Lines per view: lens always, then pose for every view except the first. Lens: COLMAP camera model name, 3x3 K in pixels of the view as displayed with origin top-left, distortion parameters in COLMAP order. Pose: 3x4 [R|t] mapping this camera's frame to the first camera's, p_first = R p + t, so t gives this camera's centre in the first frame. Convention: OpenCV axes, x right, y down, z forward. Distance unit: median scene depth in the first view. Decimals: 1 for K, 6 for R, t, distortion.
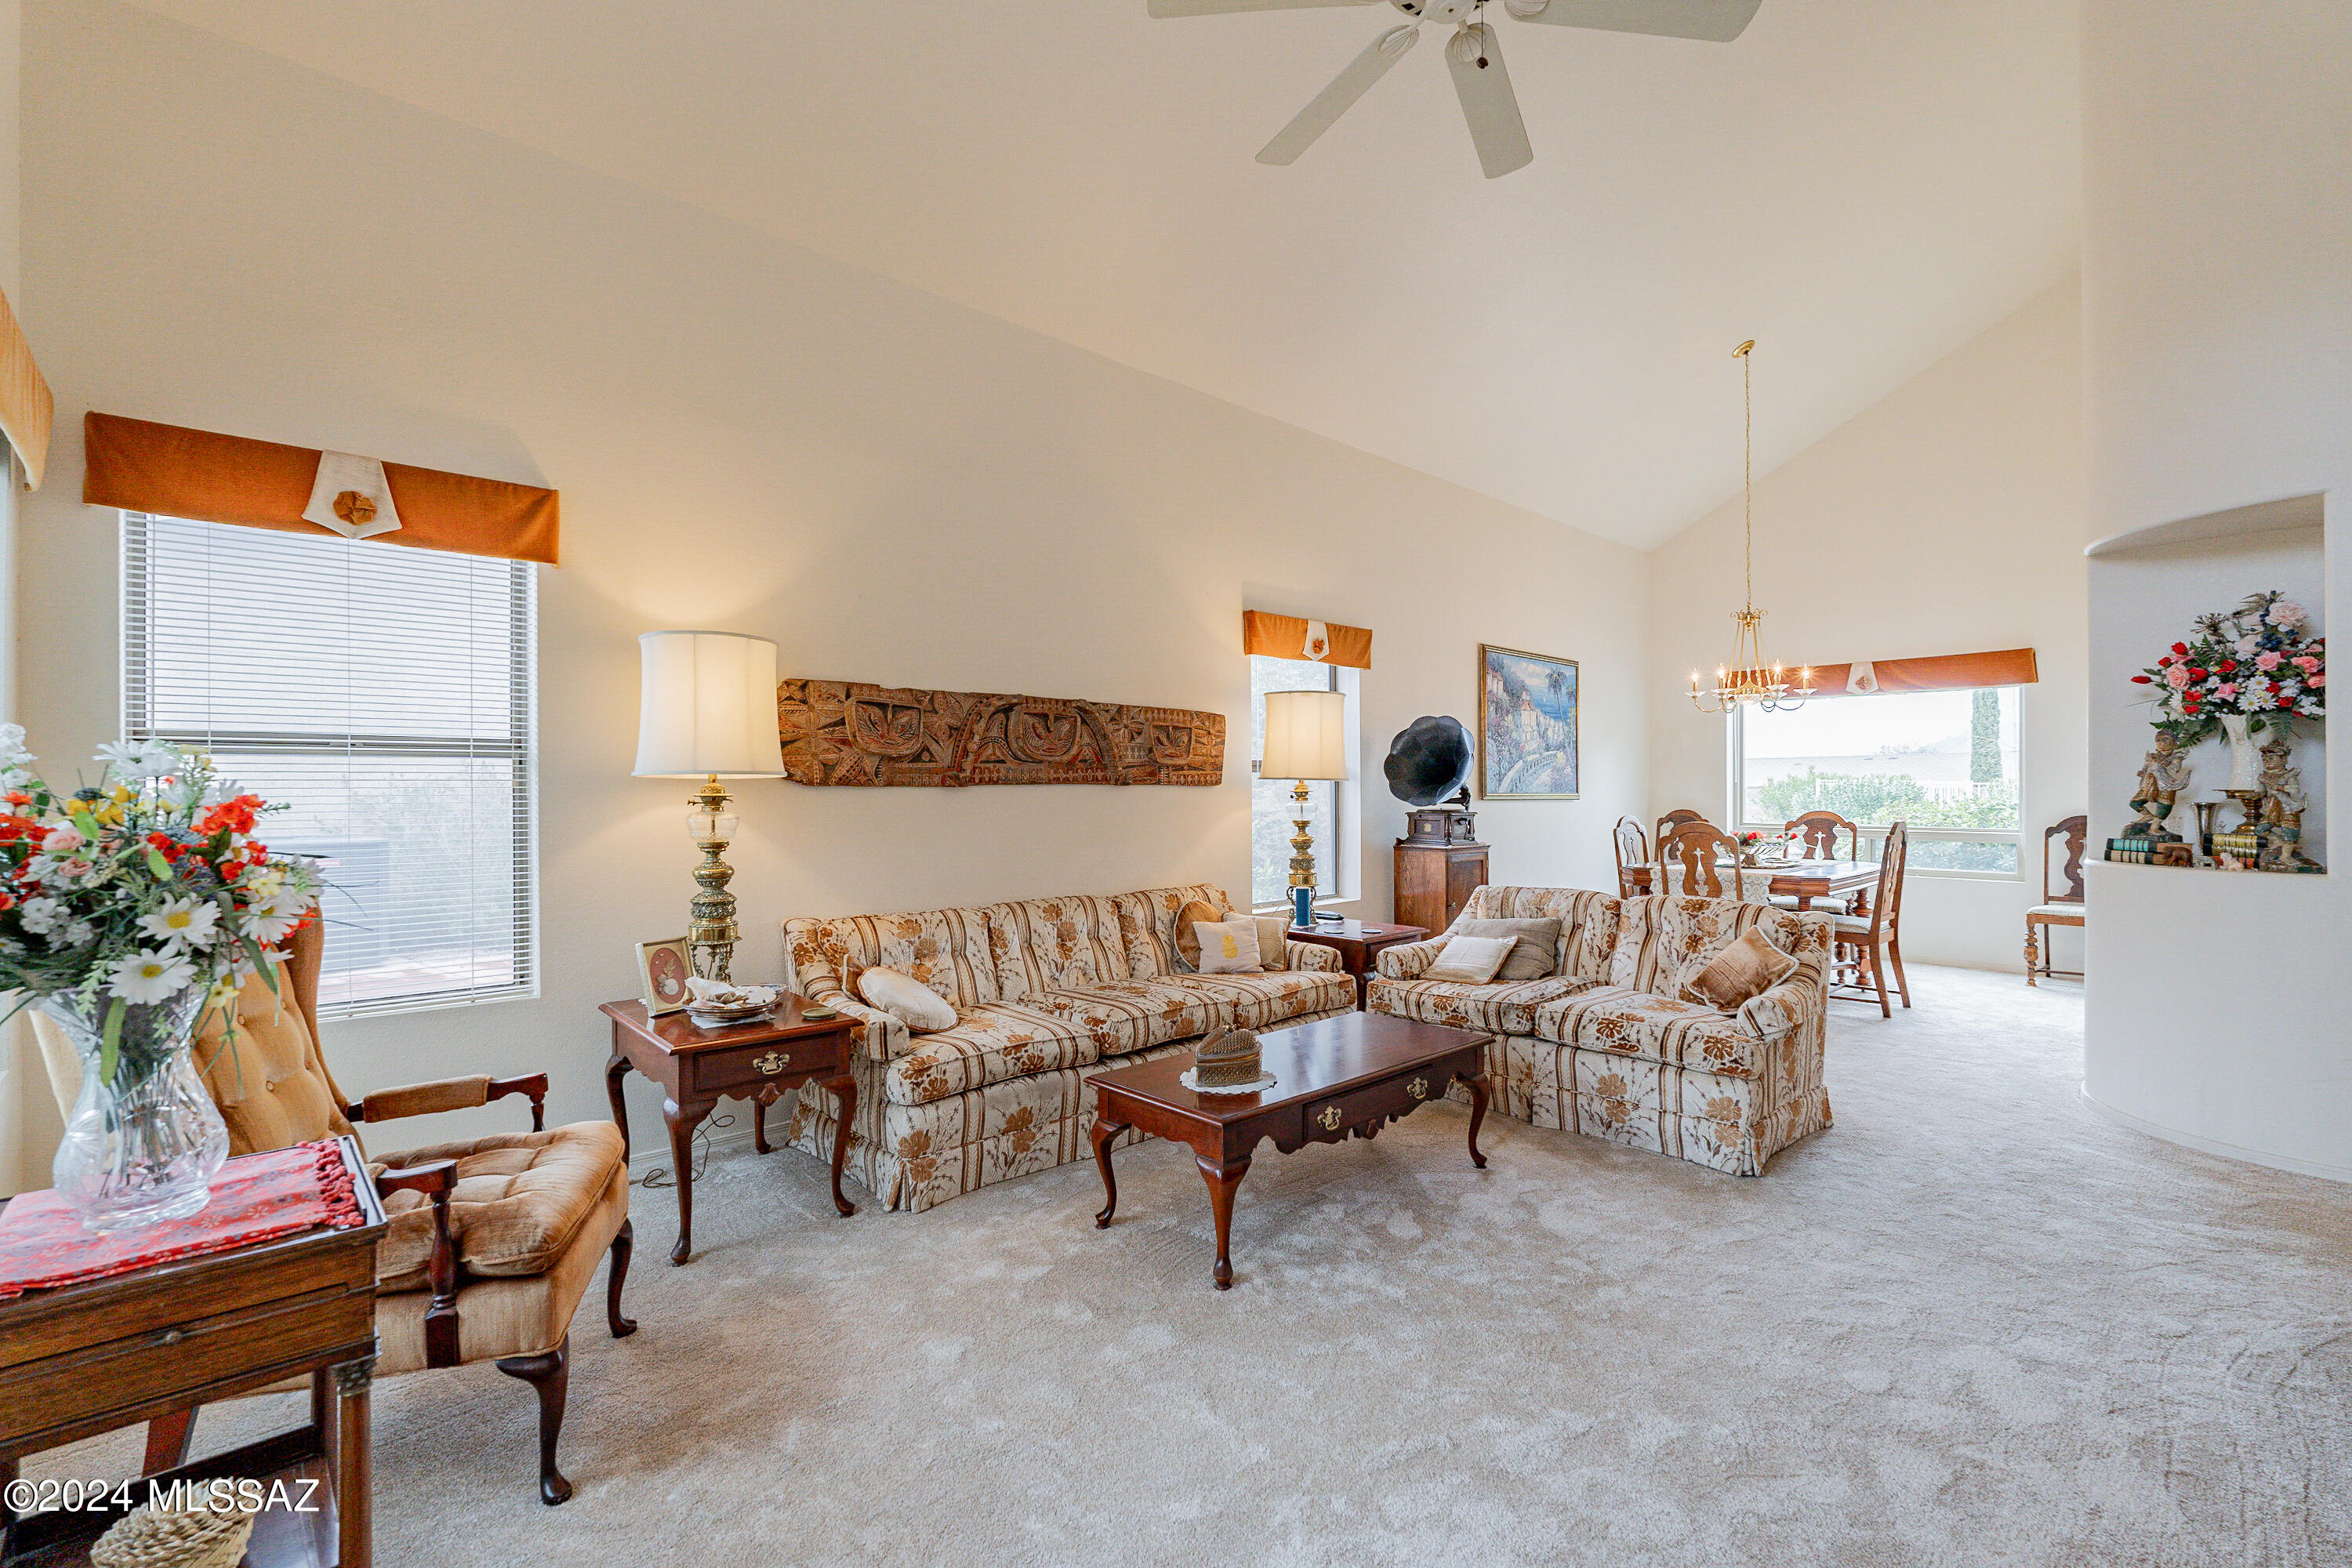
lens RADIAL K [[1037.8, 0, 1145.7], [0, 1037.8, 789.2], [0, 0, 1]] dist [-0.009072, 0.001926]
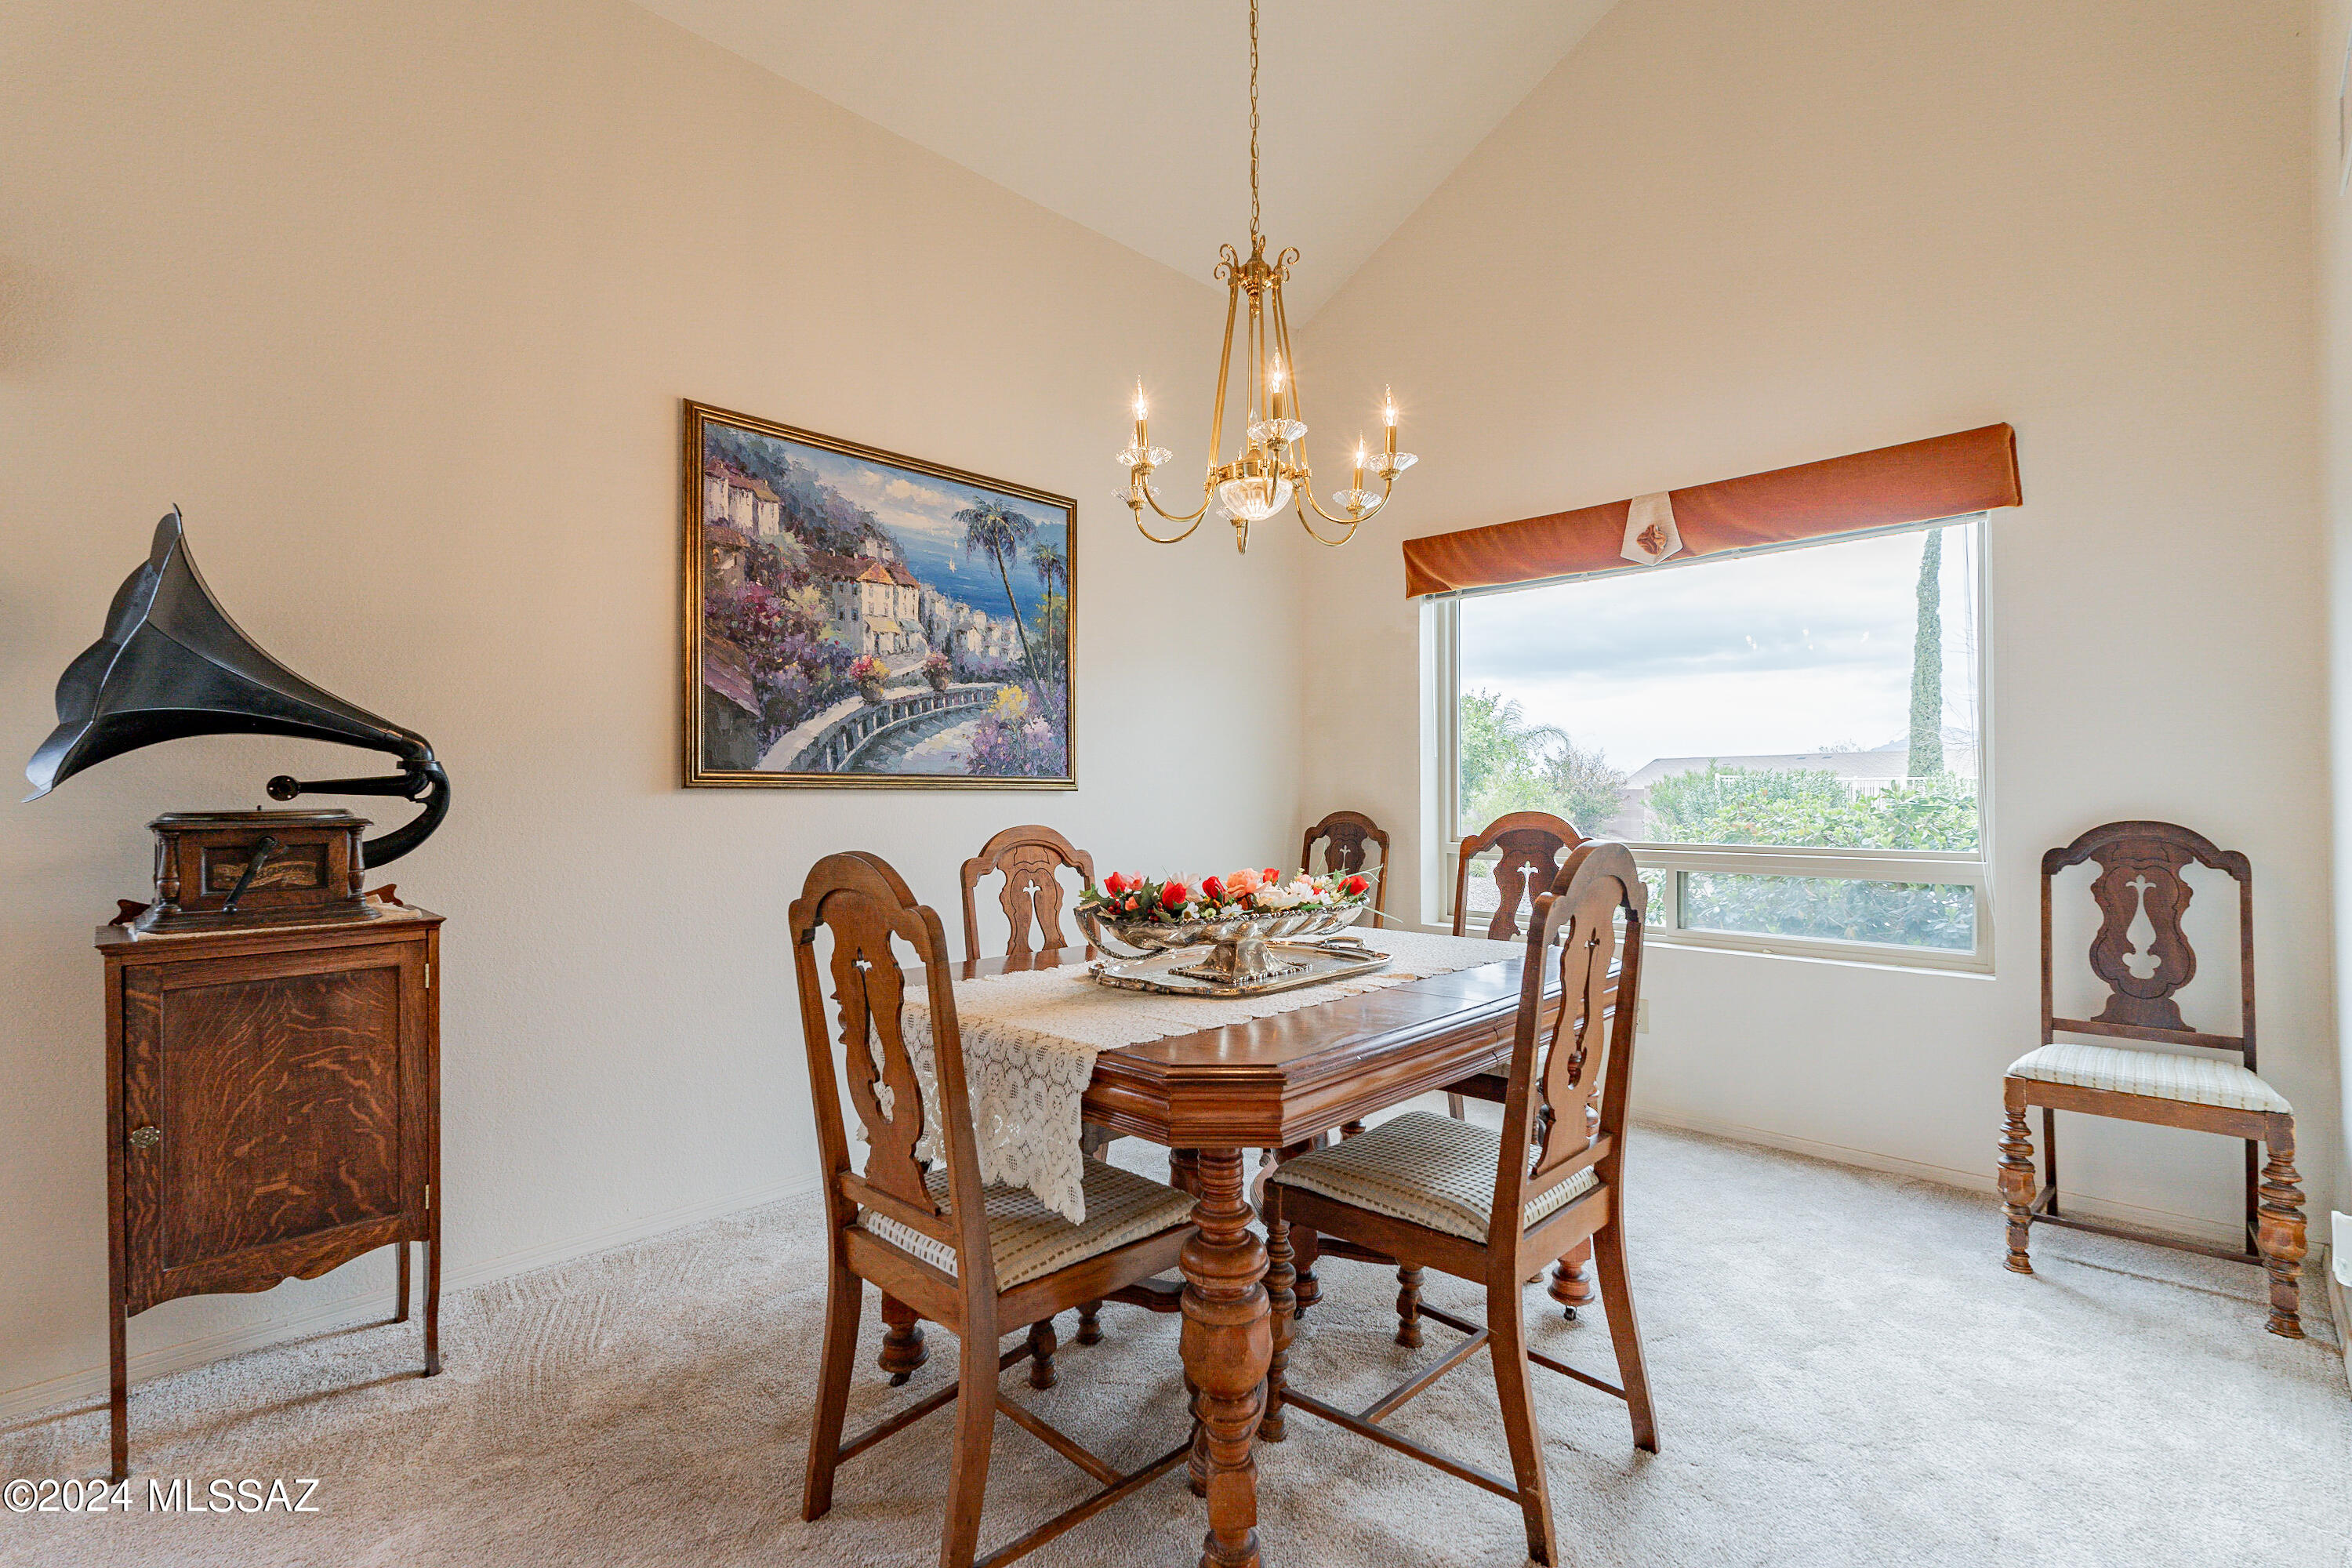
lens RADIAL K [[1037.8, 0, 1137.2], [0, 1037.8, 804.2], [0, 0, 1]] dist [-0.009072, 0.001926]
pose [[0.998955, -0.003309, 0.045587, 0.495195], [0.002863, 0.999947, 0.009856, 0.013294], [-0.045617, -0.009715, 0.998912, 0.610035]]
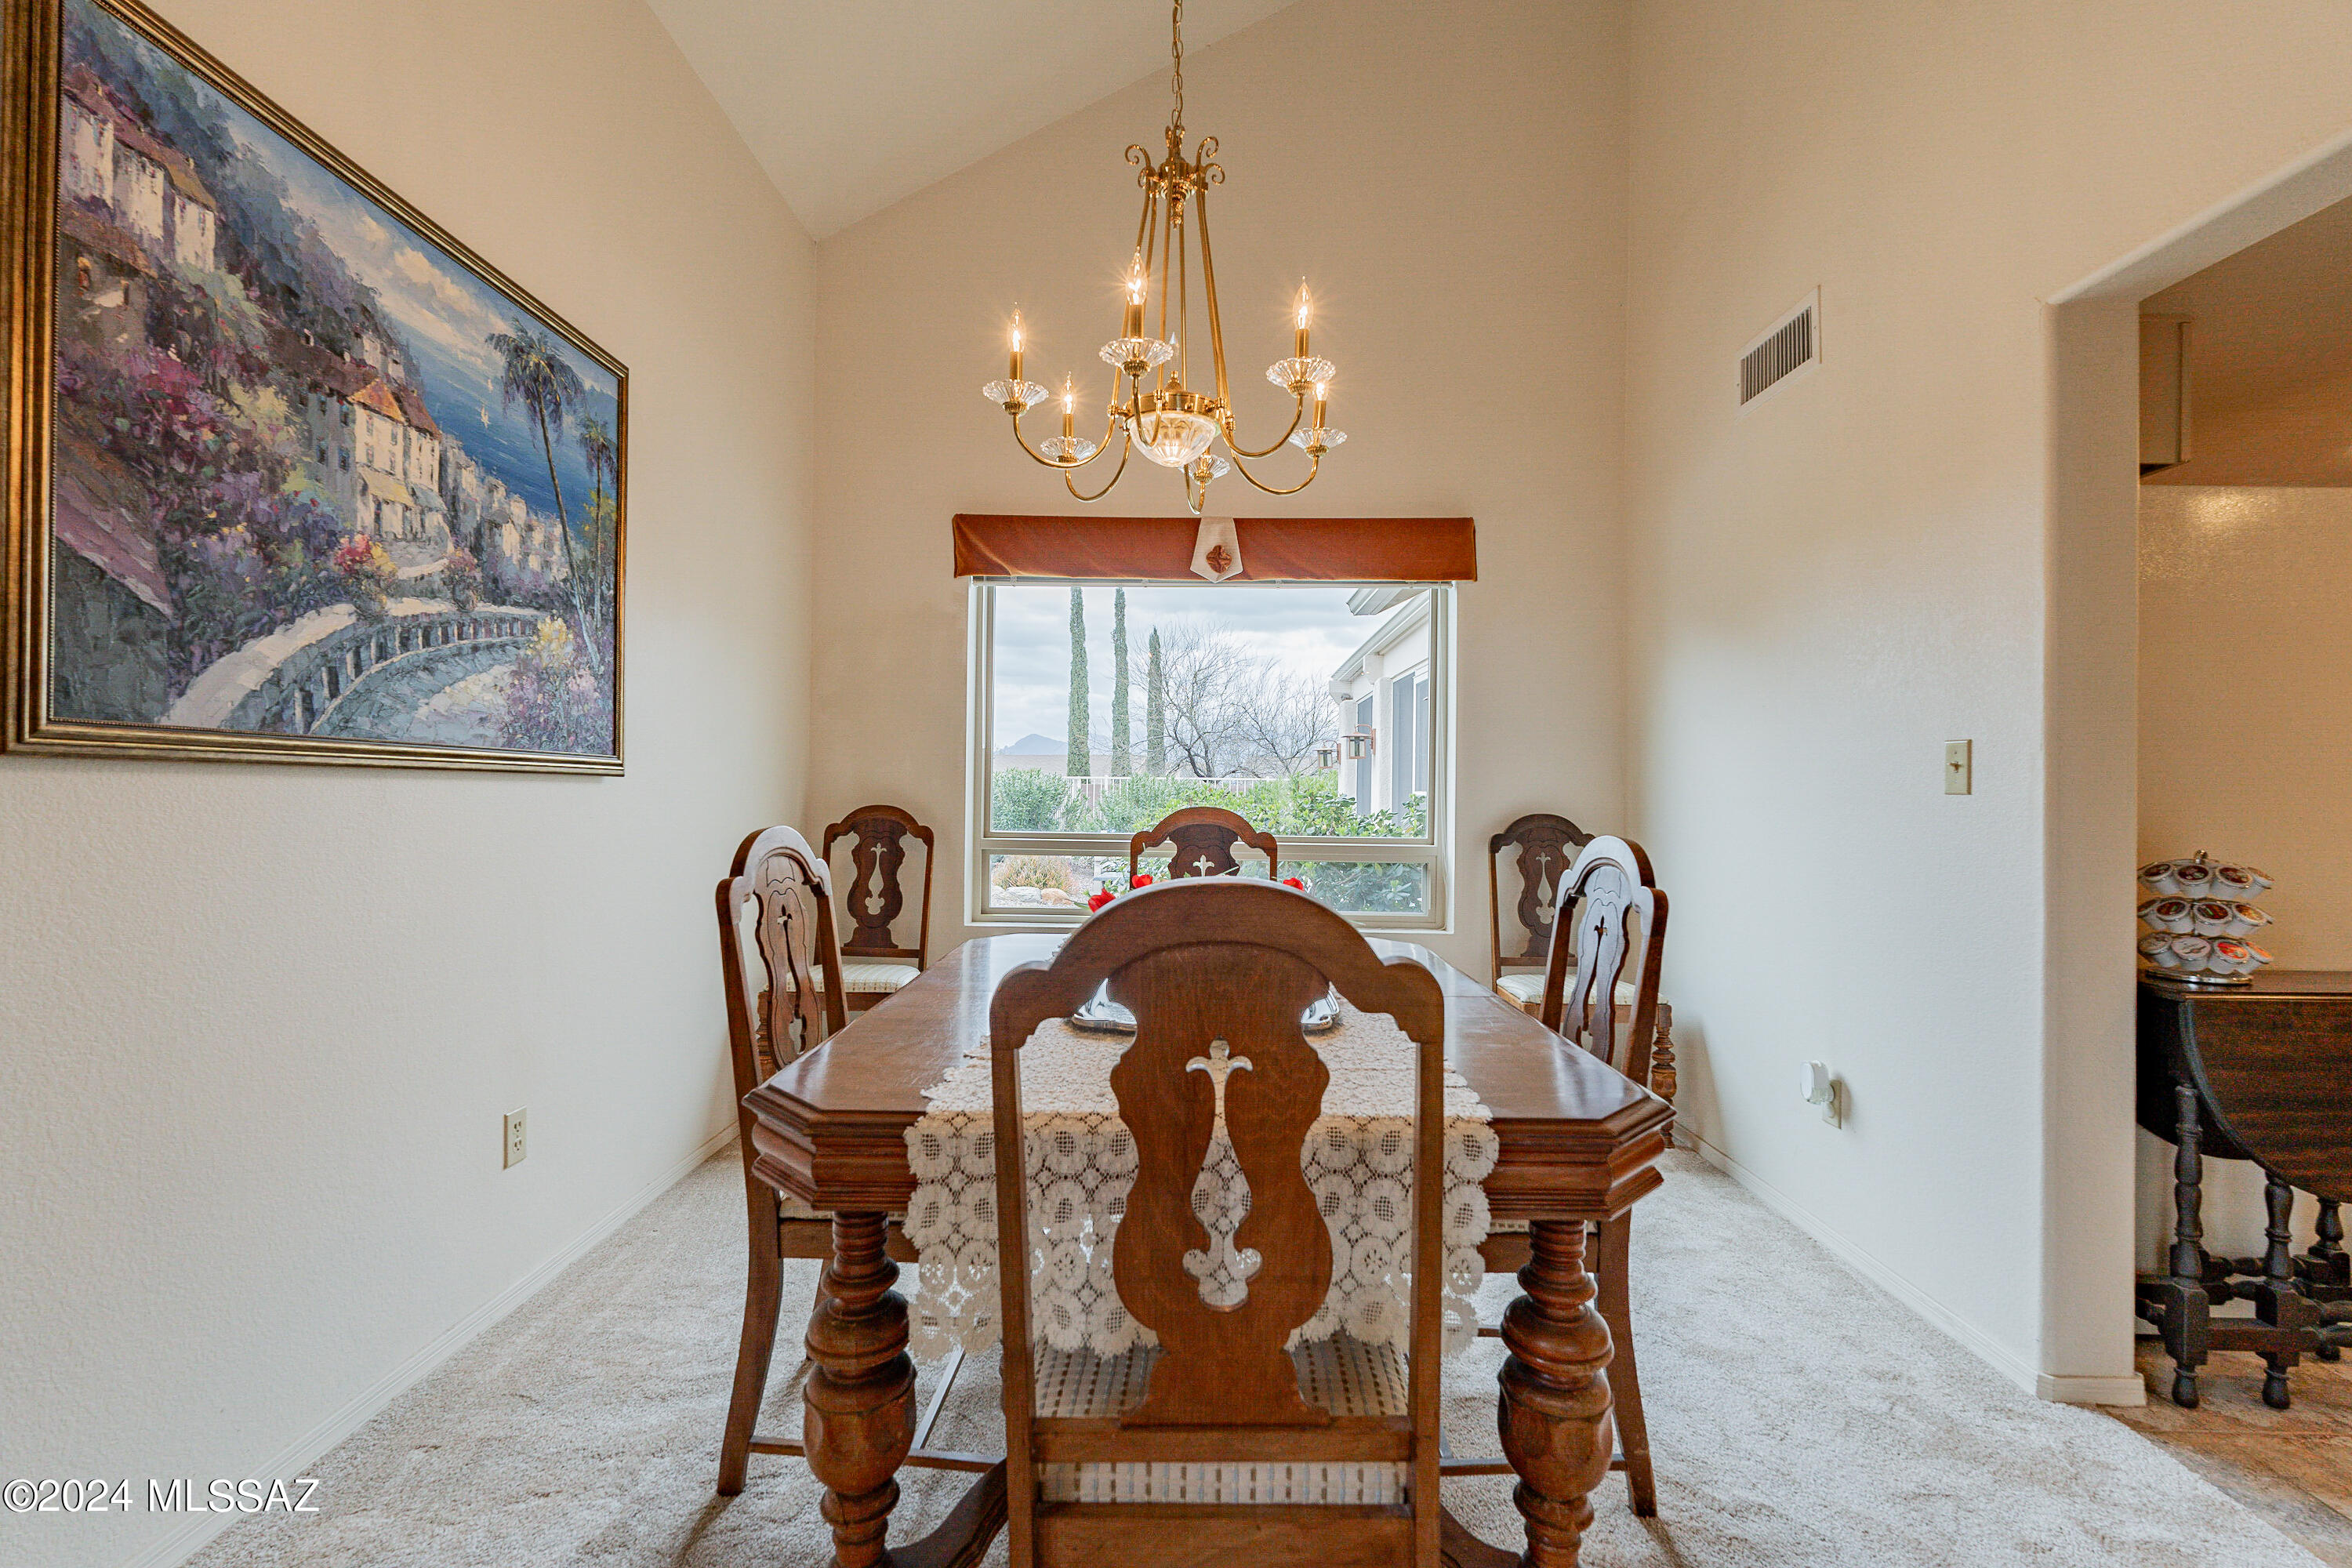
lens RADIAL K [[1037.8, 0, 1174.0], [0, 1037.8, 792.0], [0, 0, 1]] dist [-0.009072, 0.001926]
pose [[0.682800, 0.007169, 0.730570, 0.343601], [-0.011461, 0.999934, 0.000899, 0.014450], [-0.730515, -0.008987, 0.682837, 0.746509]]
